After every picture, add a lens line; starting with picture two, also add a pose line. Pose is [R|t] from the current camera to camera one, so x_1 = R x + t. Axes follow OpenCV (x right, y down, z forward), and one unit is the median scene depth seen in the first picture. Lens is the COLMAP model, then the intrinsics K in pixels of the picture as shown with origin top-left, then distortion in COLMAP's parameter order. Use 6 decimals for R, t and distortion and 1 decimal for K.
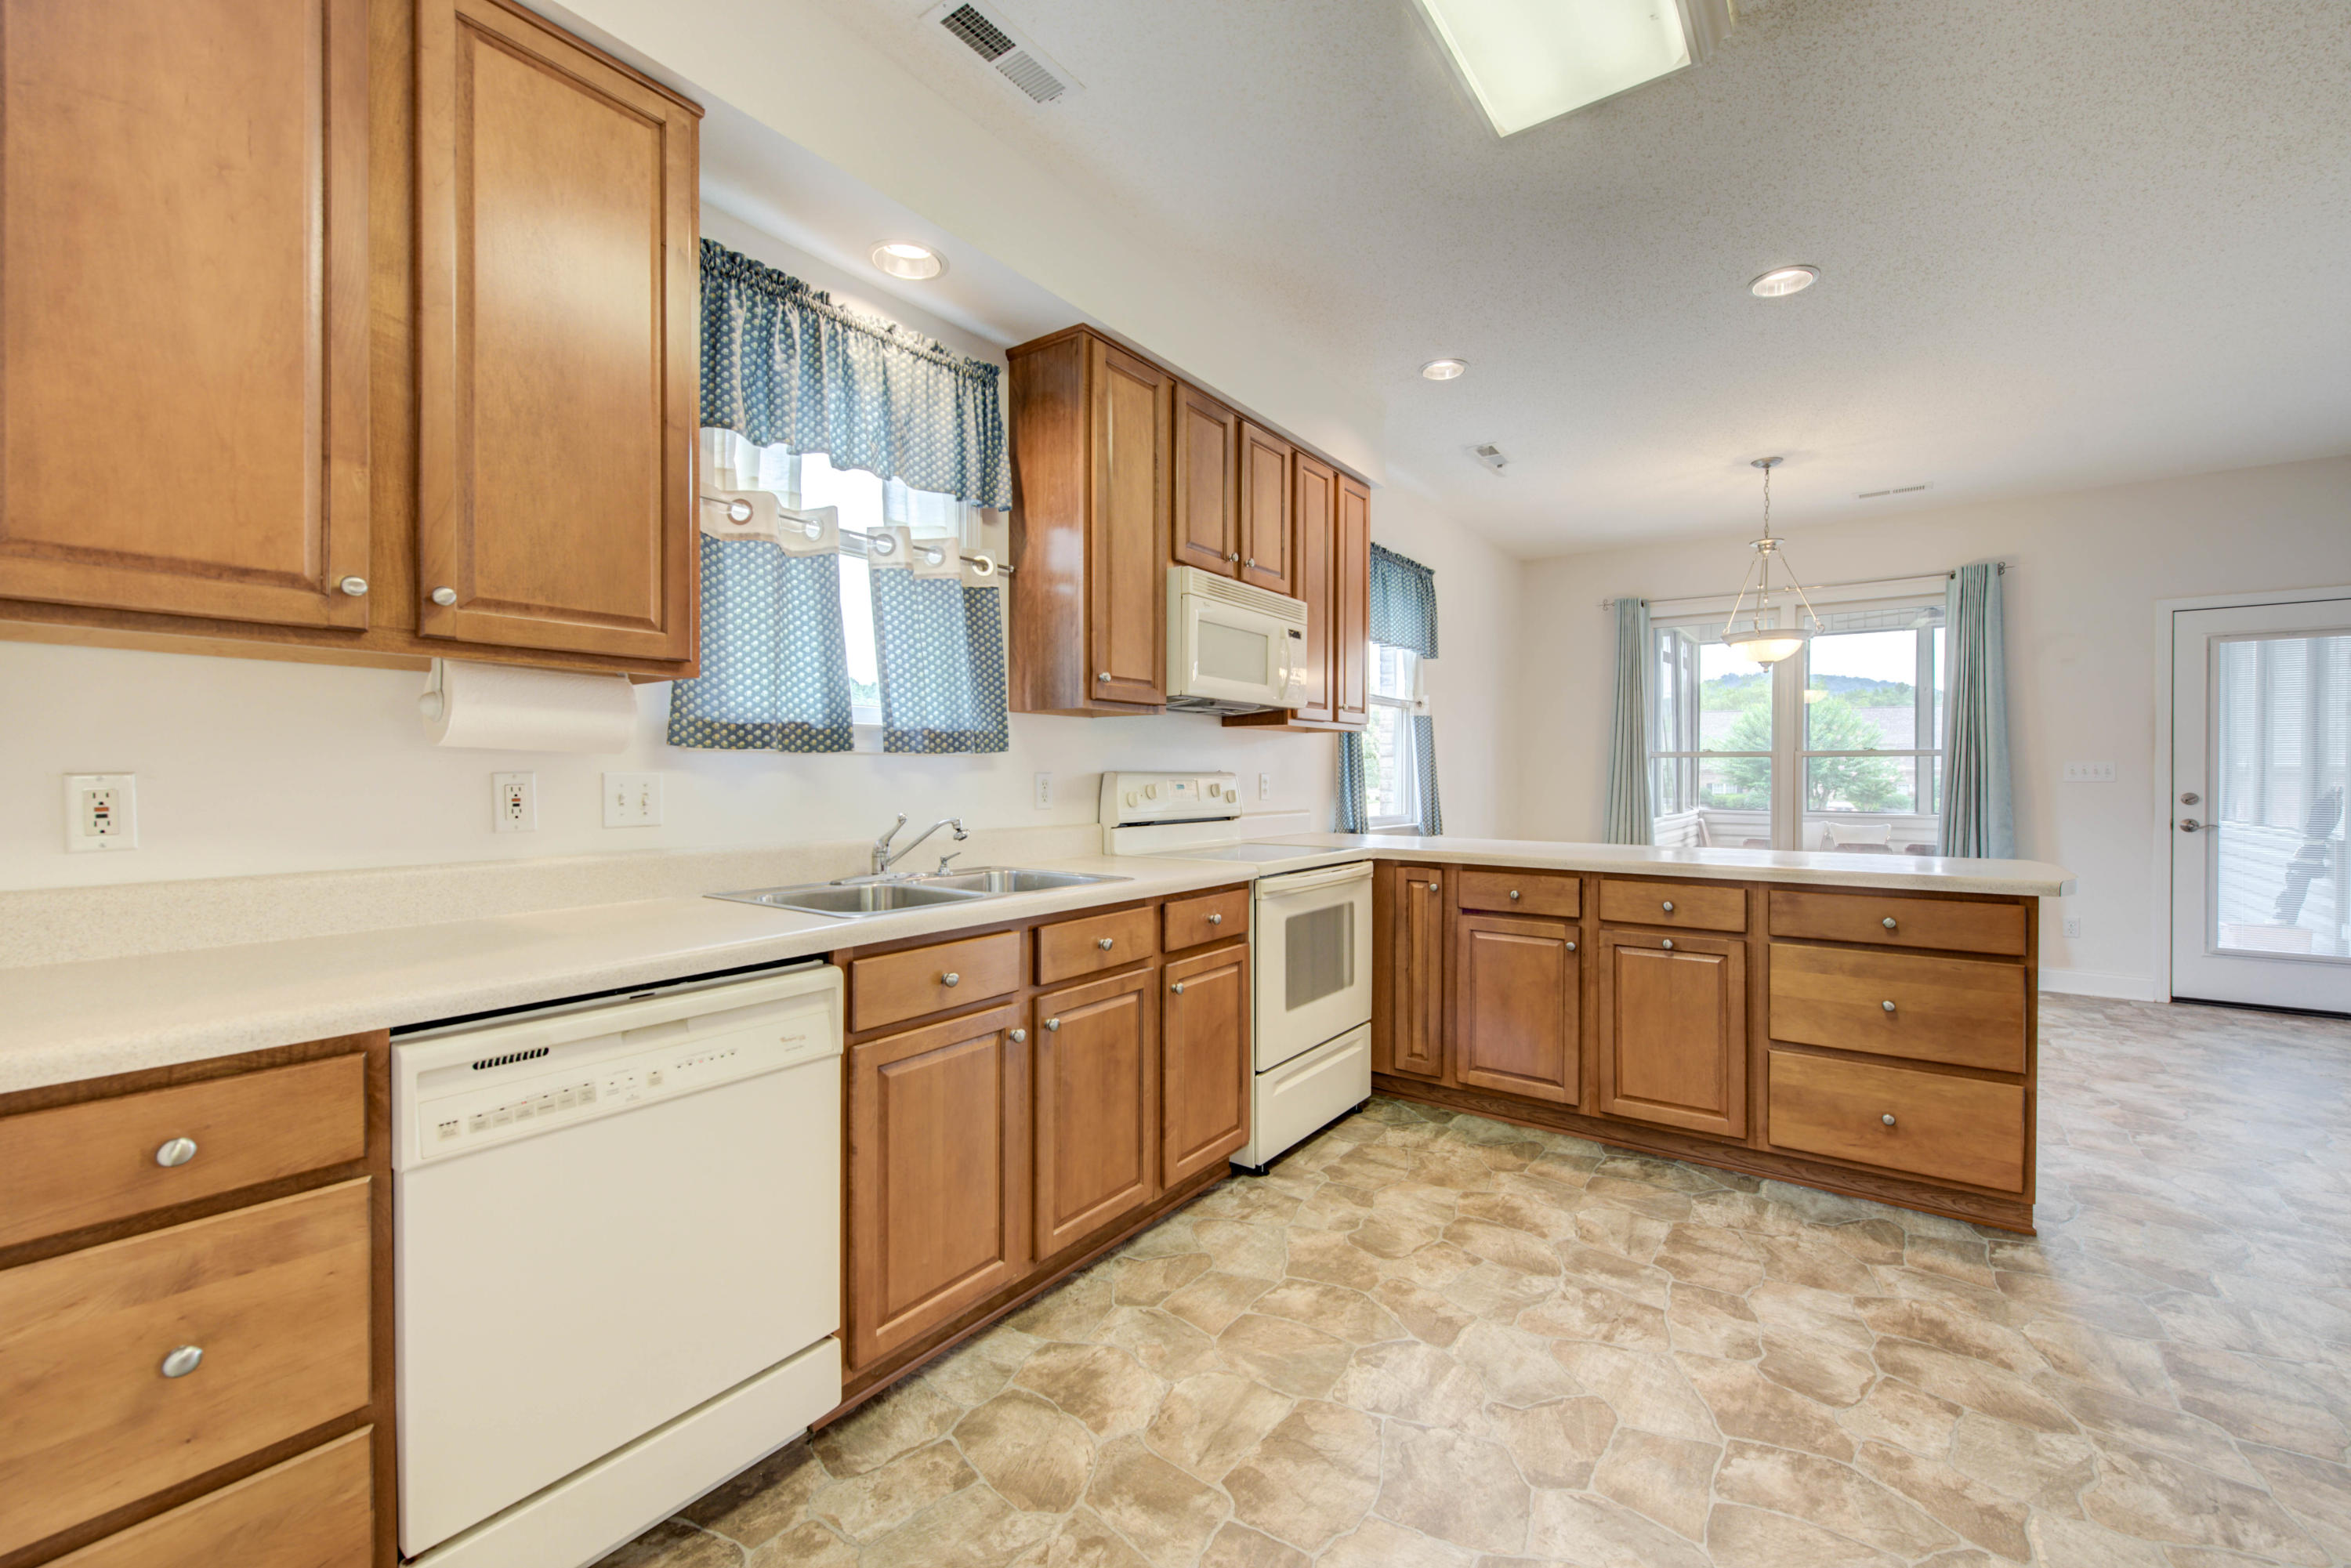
lens RADIAL K [[939.3, 0, 1187.5], [0, 939.3, 780.3], [0, 0, 1]] dist [-0.000315, -0.000738]
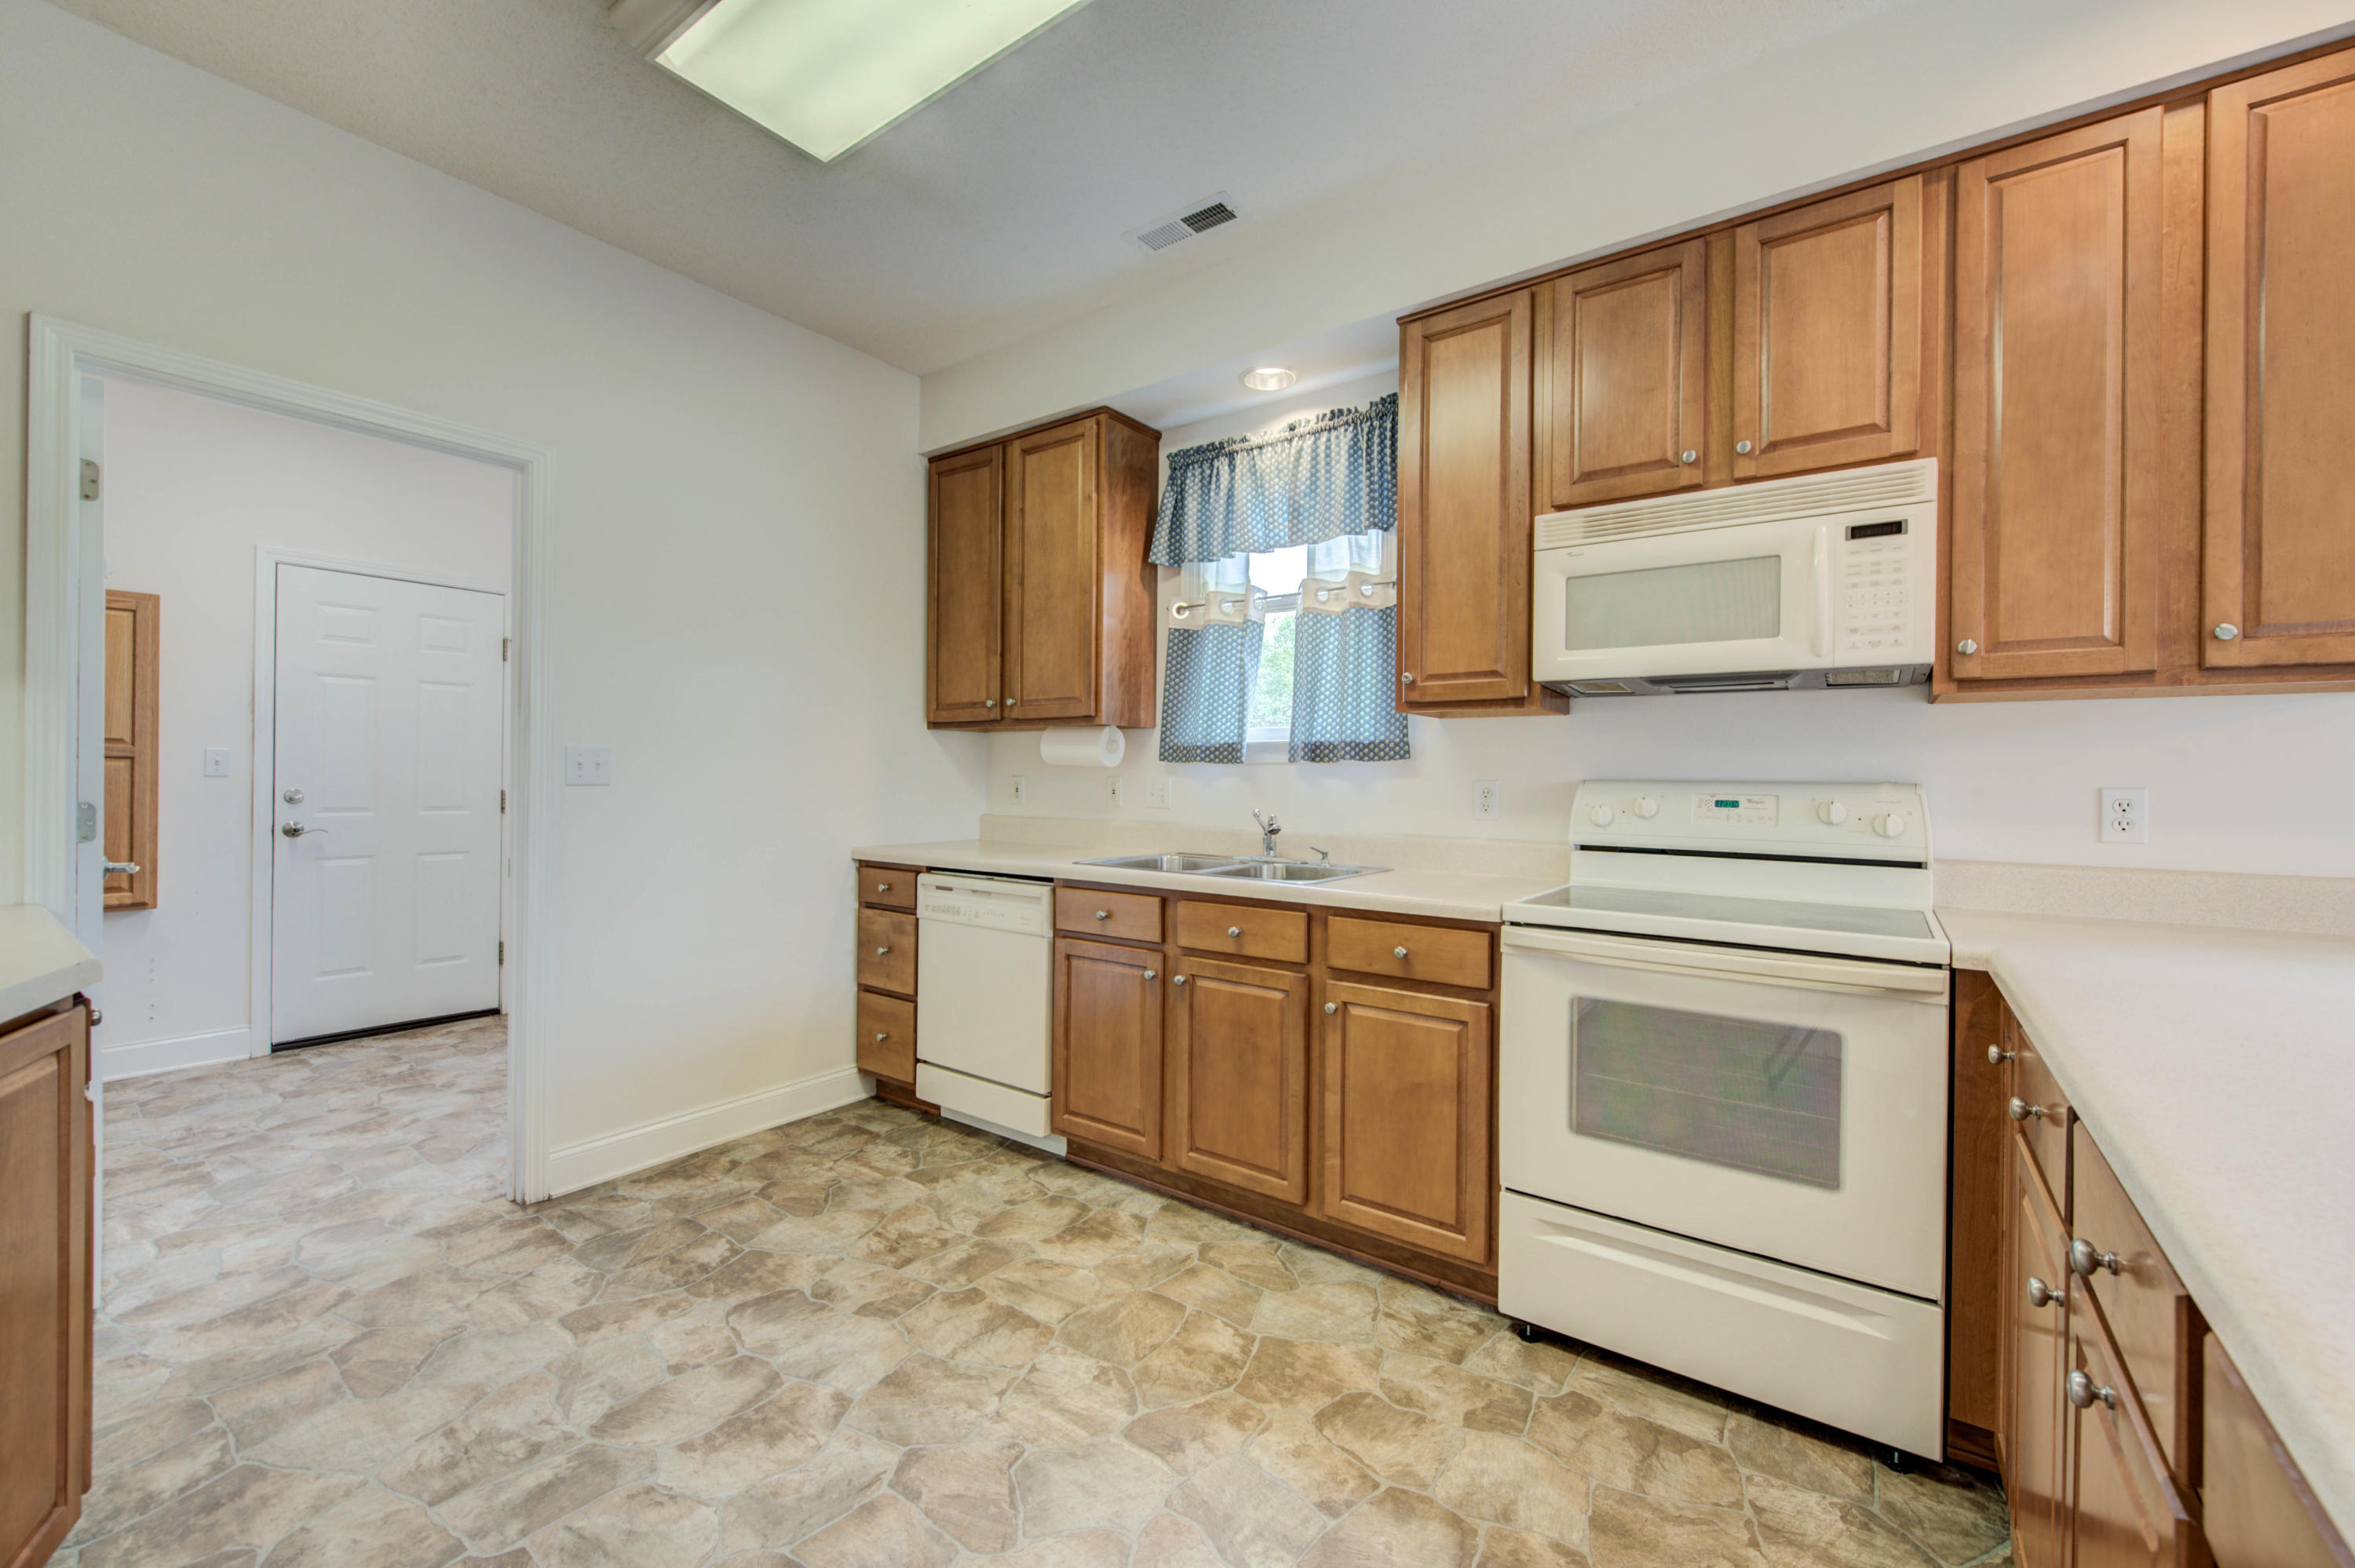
lens RADIAL K [[940.8, 0, 1189.5], [0, 940.8, 780.3], [0, 0, 1]] dist [-0.000315, -0.000738]
pose [[0.001293, 0.003189, -0.999994, 1.005073], [-0.018261, 0.999828, 0.003164, -0.008194], [0.999832, 0.018257, 0.001351, 0.918013]]
